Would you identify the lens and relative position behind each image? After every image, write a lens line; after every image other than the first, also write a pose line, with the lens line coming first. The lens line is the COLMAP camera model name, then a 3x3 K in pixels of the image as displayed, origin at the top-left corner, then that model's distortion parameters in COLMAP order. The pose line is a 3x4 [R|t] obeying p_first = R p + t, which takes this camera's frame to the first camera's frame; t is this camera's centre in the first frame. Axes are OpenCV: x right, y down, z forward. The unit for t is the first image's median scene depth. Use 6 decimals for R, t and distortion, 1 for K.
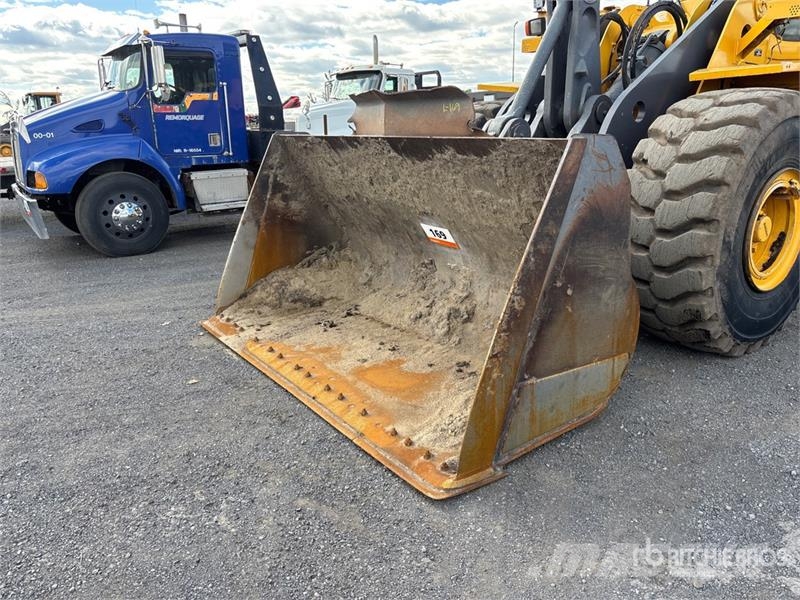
lens RADIAL K [[606.7, 0, 404.6], [0, 606.7, 302.0], [0, 0, 1]] dist [0.039470, -0.050856]
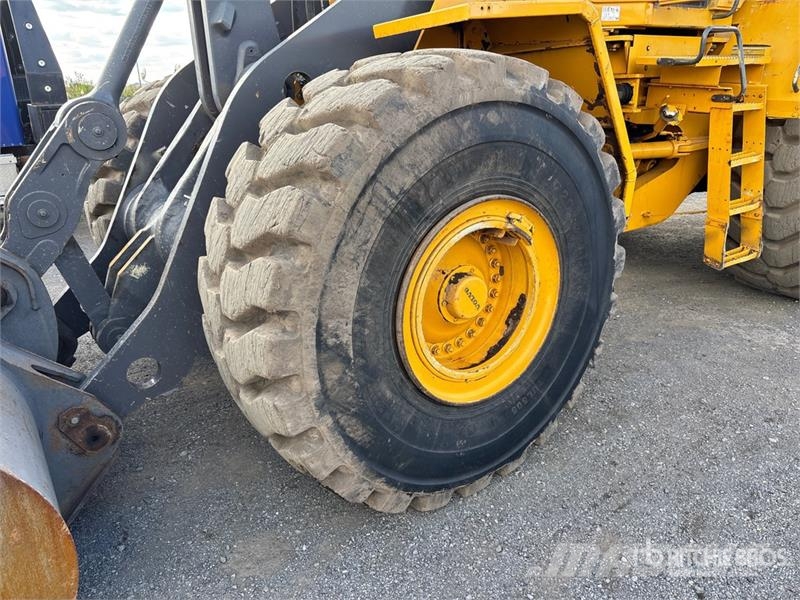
lens RADIAL K [[606.0, 0, 399.7], [0, 606.0, 292.9], [0, 0, 1]] dist [0.084003, -0.105197]
pose [[0.999859, -0.005936, -0.015715, 0.506380], [0.006619, 0.999019, 0.043778, -0.142521], [0.015439, -0.043876, 0.998918, 0.404269]]
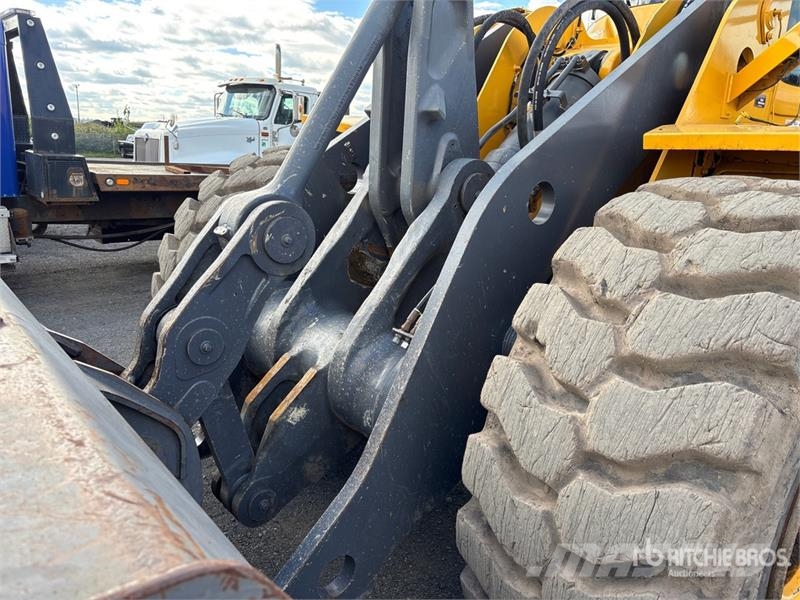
lens RADIAL K [[608.0, 0, 408.6], [0, 608.0, 296.2], [0, 0, 1]] dist [0.030155, -0.045443]
pose [[0.993507, 0.048132, 0.103084, 0.242402], [-0.043917, 0.998119, -0.042782, -0.220798], [-0.104949, 0.037978, 0.993752, 0.556126]]
